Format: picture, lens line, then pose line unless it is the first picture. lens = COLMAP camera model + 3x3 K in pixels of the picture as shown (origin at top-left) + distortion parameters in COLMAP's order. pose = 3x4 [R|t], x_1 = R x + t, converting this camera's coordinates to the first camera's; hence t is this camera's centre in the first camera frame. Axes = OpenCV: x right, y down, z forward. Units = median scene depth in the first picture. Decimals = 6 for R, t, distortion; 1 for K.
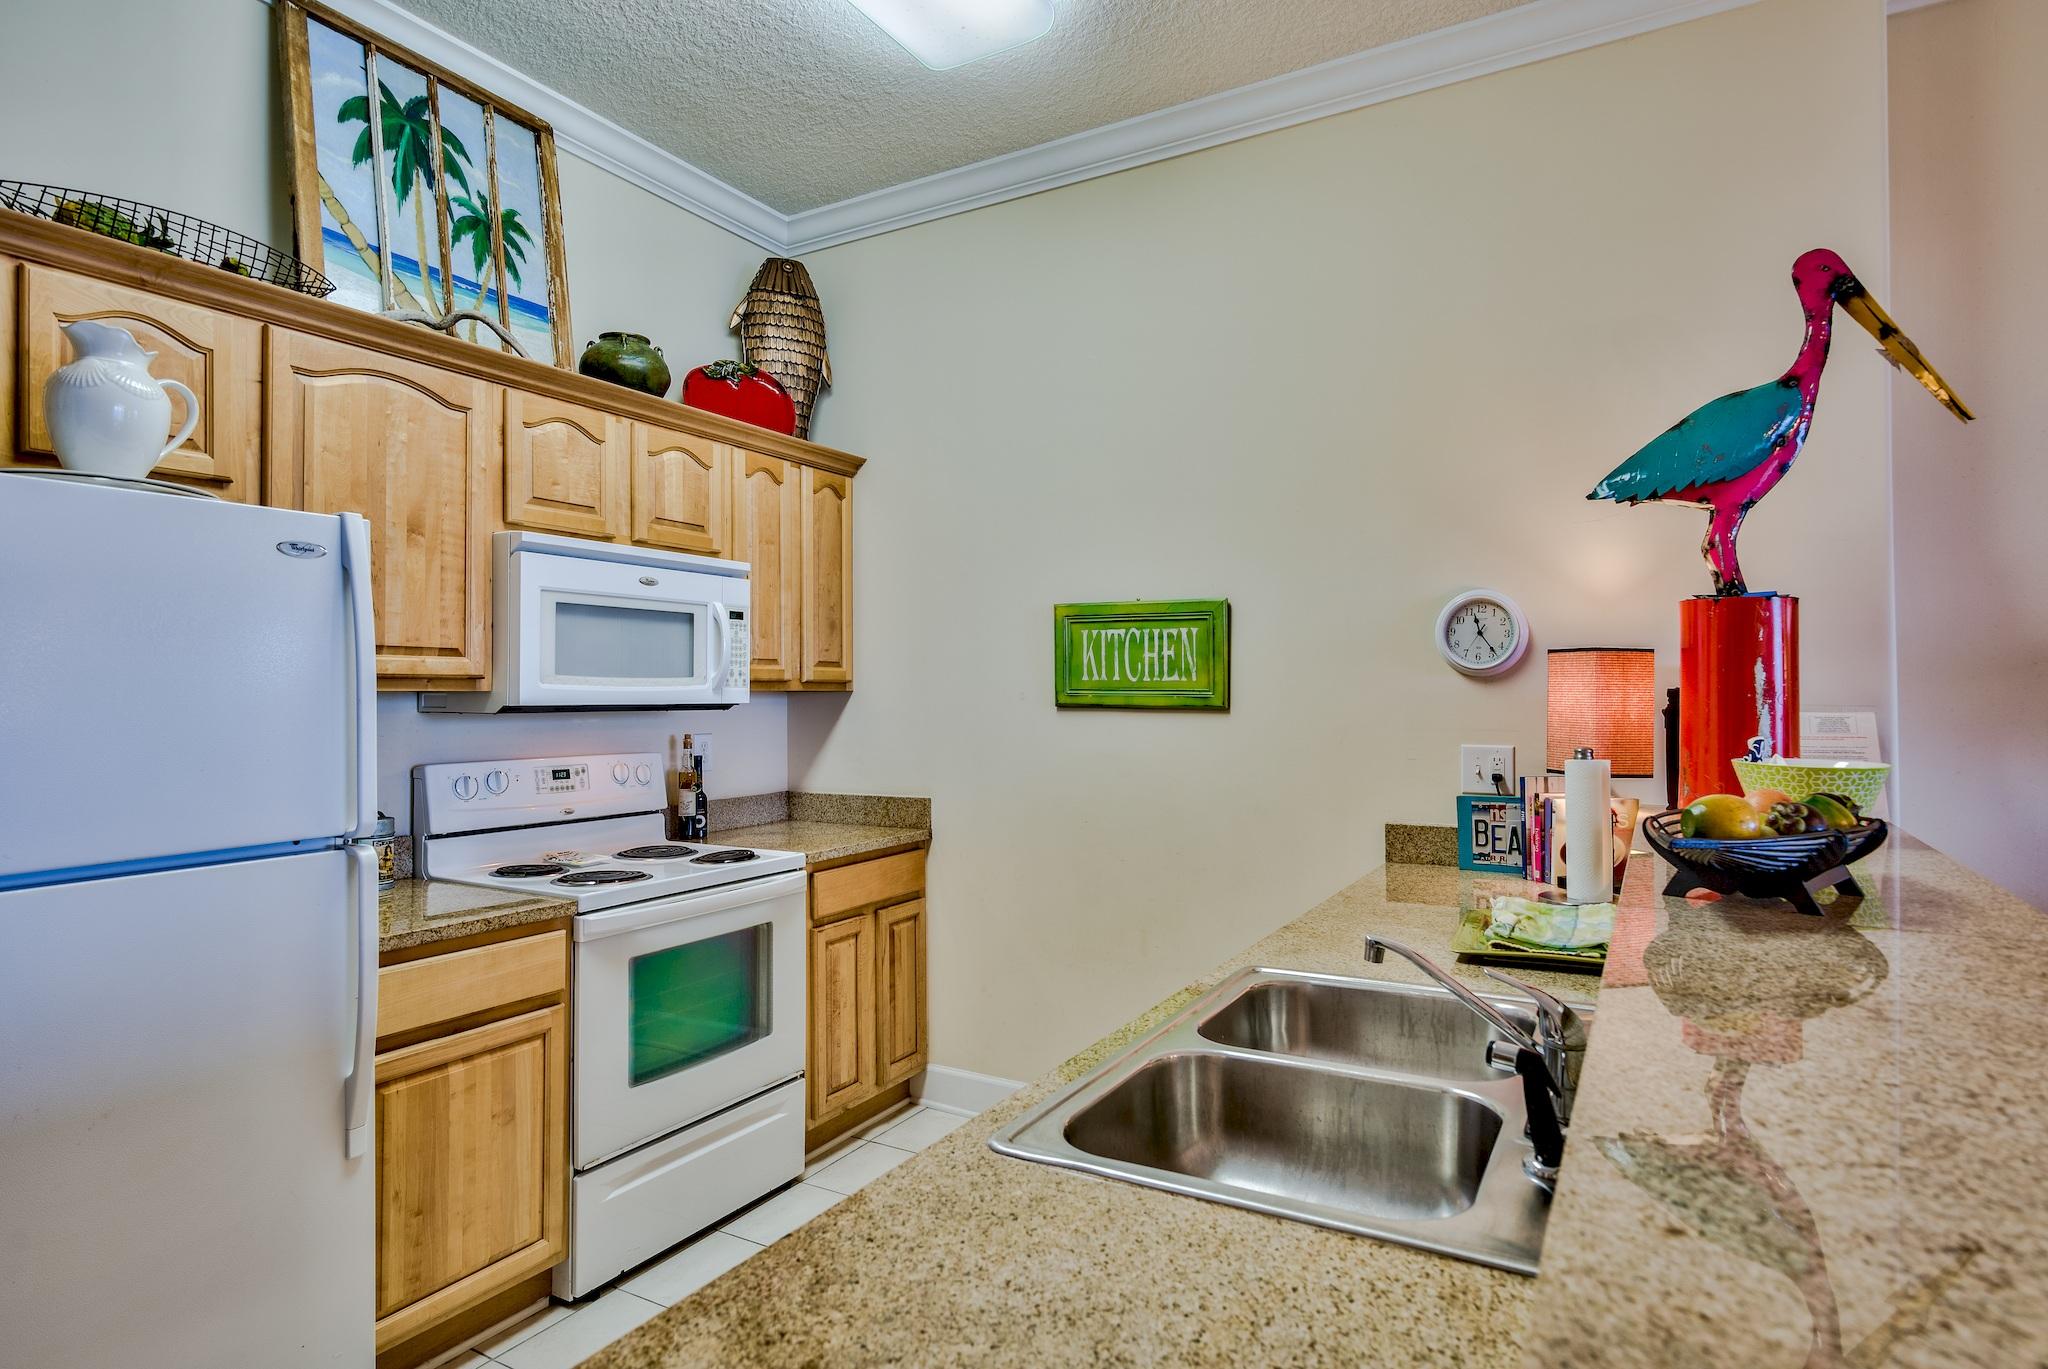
lens RADIAL K [[1113.5, 0, 1022.3], [0, 1113.5, 682.0], [0, 0, 1]] dist [-0.000784, 0.002888]
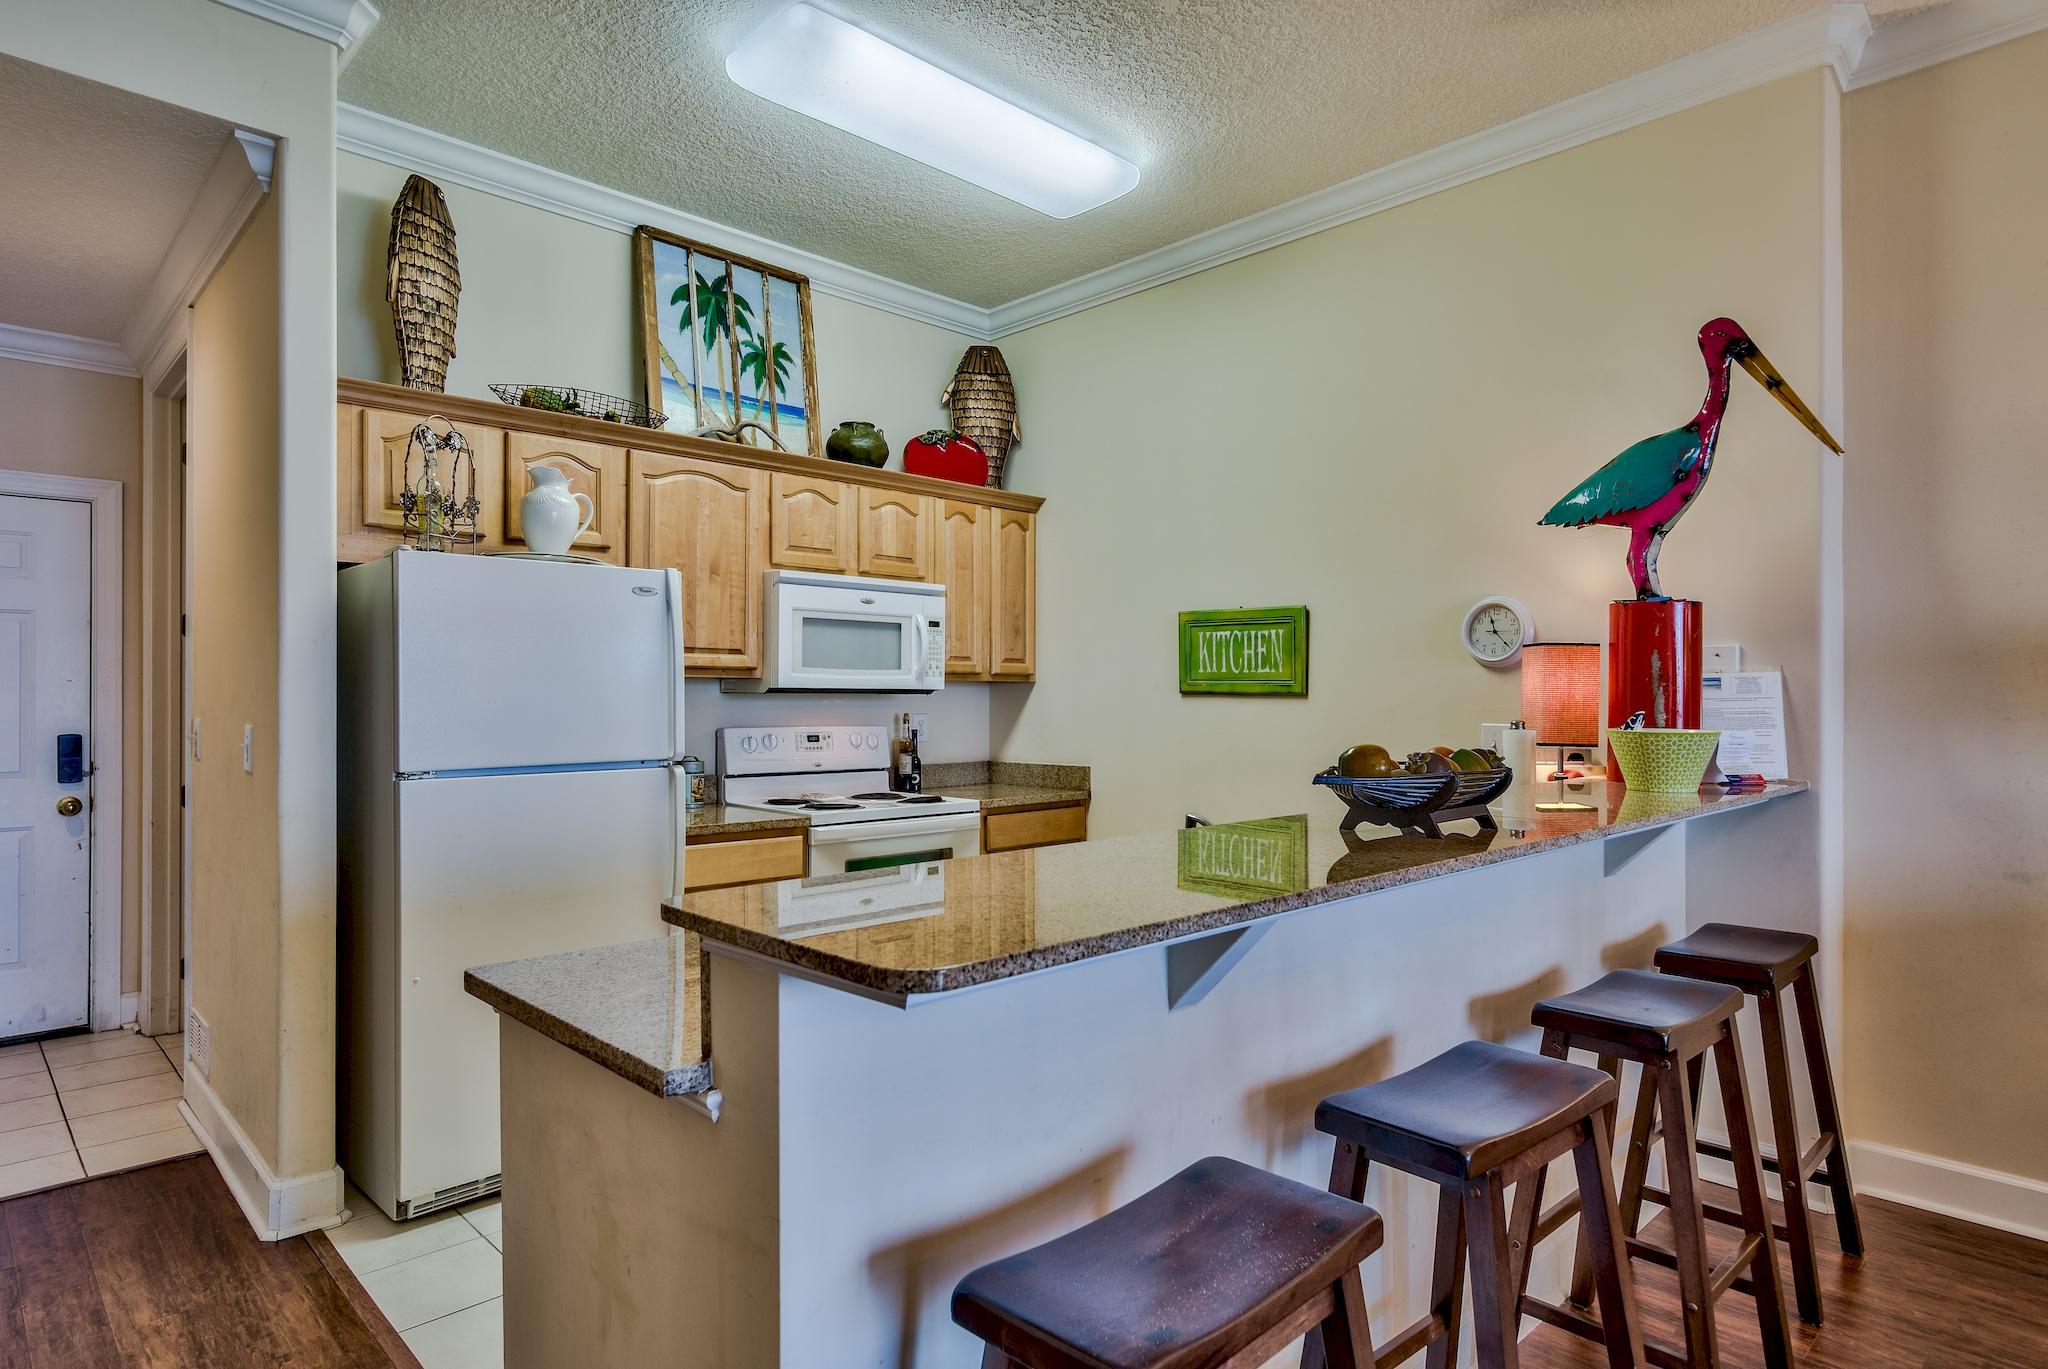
lens RADIAL K [[1135.8, 0, 1015.2], [0, 1135.8, 695.5], [0, 0, 1]] dist [0.009167, 0.001942]
pose [[0.960912, 0.004945, -0.276810, 0.247755], [-0.002360, 0.999950, 0.009670, 0.014767], [0.276844, -0.008639, 0.960876, -0.337421]]
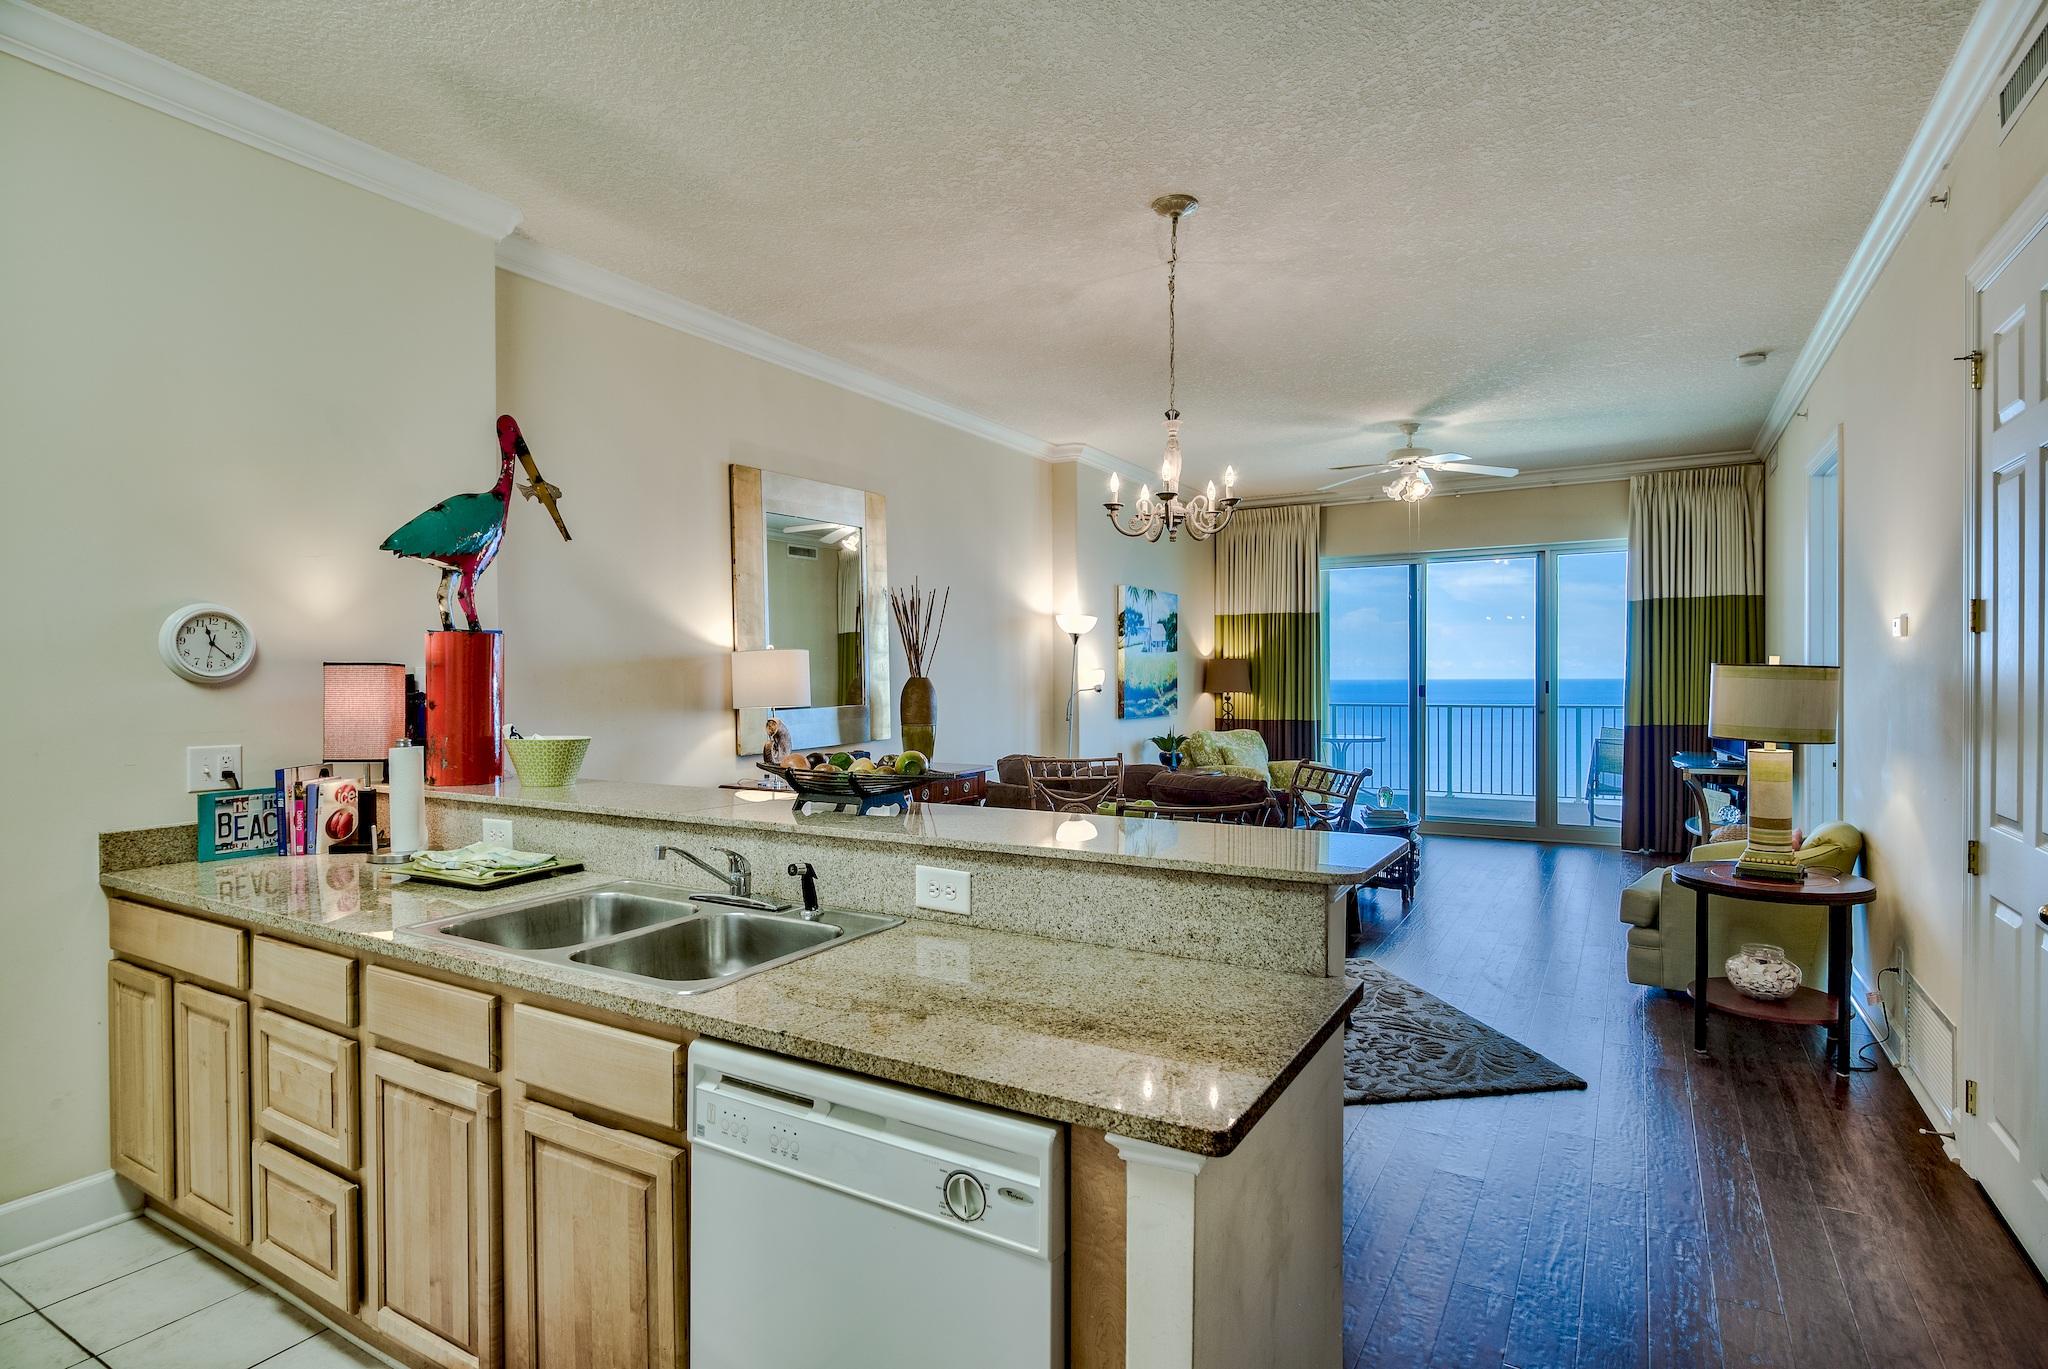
lens RADIAL K [[1037.6, 0, 957.8], [0, 1037.6, 689.1], [0, 0, 1]] dist [0.002301, -0.000535]
pose [[0.052475, -0.007224, 0.998596, -0.570529], [-0.004790, 0.999961, 0.007486, -0.010513], [-0.998611, -0.005176, 0.052439, 0.216552]]
